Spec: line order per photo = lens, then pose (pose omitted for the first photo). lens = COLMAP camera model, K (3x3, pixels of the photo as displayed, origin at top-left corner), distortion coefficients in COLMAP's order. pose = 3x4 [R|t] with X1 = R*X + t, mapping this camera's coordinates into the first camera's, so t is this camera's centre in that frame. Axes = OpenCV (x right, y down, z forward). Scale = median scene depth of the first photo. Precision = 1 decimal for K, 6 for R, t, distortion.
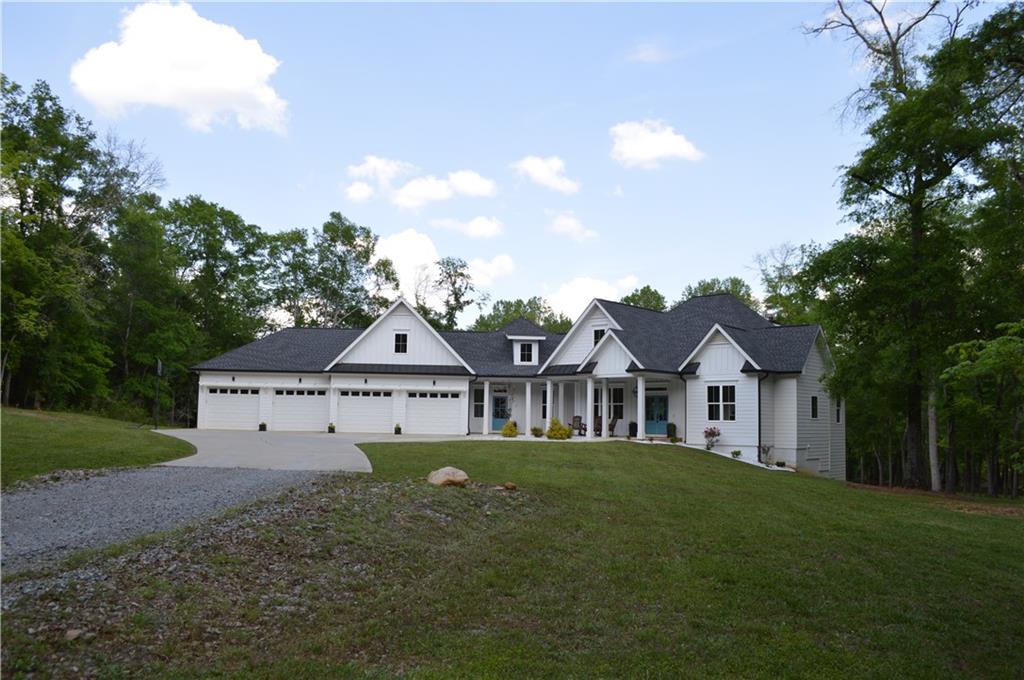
lens RADIAL K [[816.2, 0, 499.1], [0, 816.2, 354.3], [0, 0, 1]] dist [-0.086281, 0.011042]
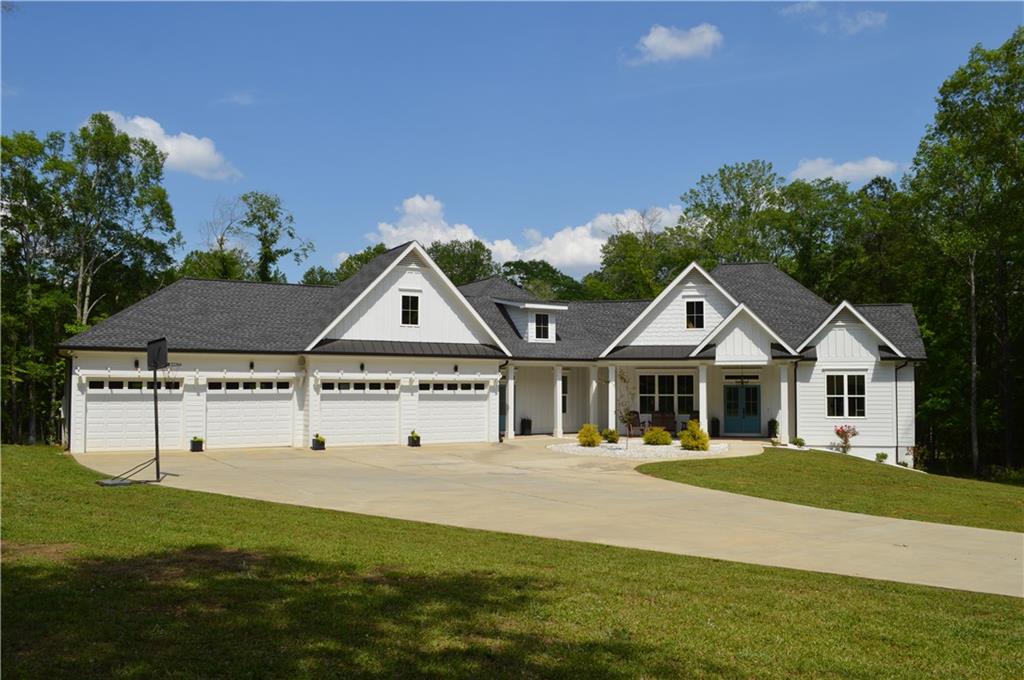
lens RADIAL K [[816.2, 0, 499.1], [0, 816.2, 354.3], [0, 0, 1]] dist [-0.086281, 0.011042]
pose [[0.882701, 0.002737, 0.469926, -0.371406], [-0.025493, 0.998789, 0.042070, -0.007354], [-0.469242, -0.049115, 0.881703, 0.372404]]
